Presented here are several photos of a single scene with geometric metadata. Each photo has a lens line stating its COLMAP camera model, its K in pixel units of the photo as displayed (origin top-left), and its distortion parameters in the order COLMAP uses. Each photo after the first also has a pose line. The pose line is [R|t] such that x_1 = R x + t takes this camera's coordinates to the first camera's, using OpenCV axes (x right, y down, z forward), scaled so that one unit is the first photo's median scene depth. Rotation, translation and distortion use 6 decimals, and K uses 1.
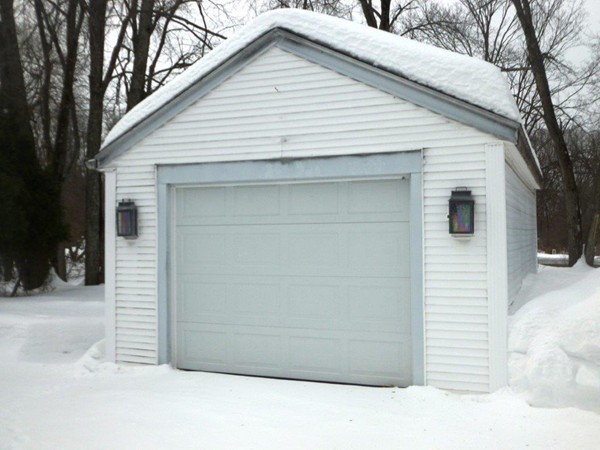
lens RADIAL K [[513.2, 0, 300.0], [0, 513.2, 225.0], [0, 0, 1]] dist [-0.036268, 0.020364]
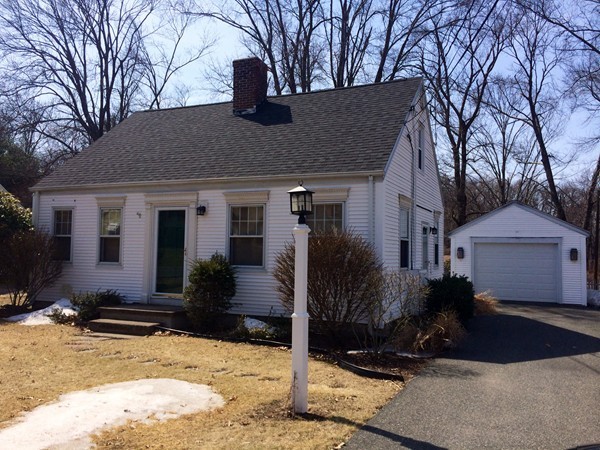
lens RADIAL K [[436.6, 0, 300.0], [0, 436.6, 225.0], [0, 0, 1]] dist [0.028796, 0.000224]
pose [[0.999675, 0.025138, 0.004342, -1.522999], [-0.024905, 0.998570, -0.047295, -0.035522], [-0.005525, 0.047172, 0.998872, -1.983971]]
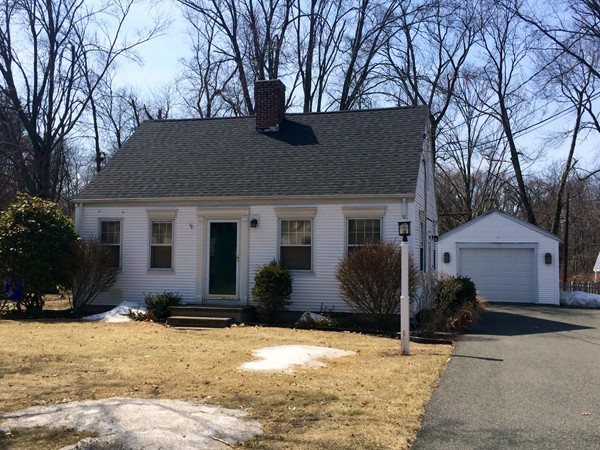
lens RADIAL K [[505.1, 0, 298.8], [0, 505.1, 230.4], [0, 0, 1]] dist [-0.001562, 0.109996]
pose [[0.993211, 0.024633, 0.113685, -1.891270], [-0.020056, 0.998948, -0.041233, -0.038869], [-0.114582, 0.038673, 0.992661, -2.491143]]
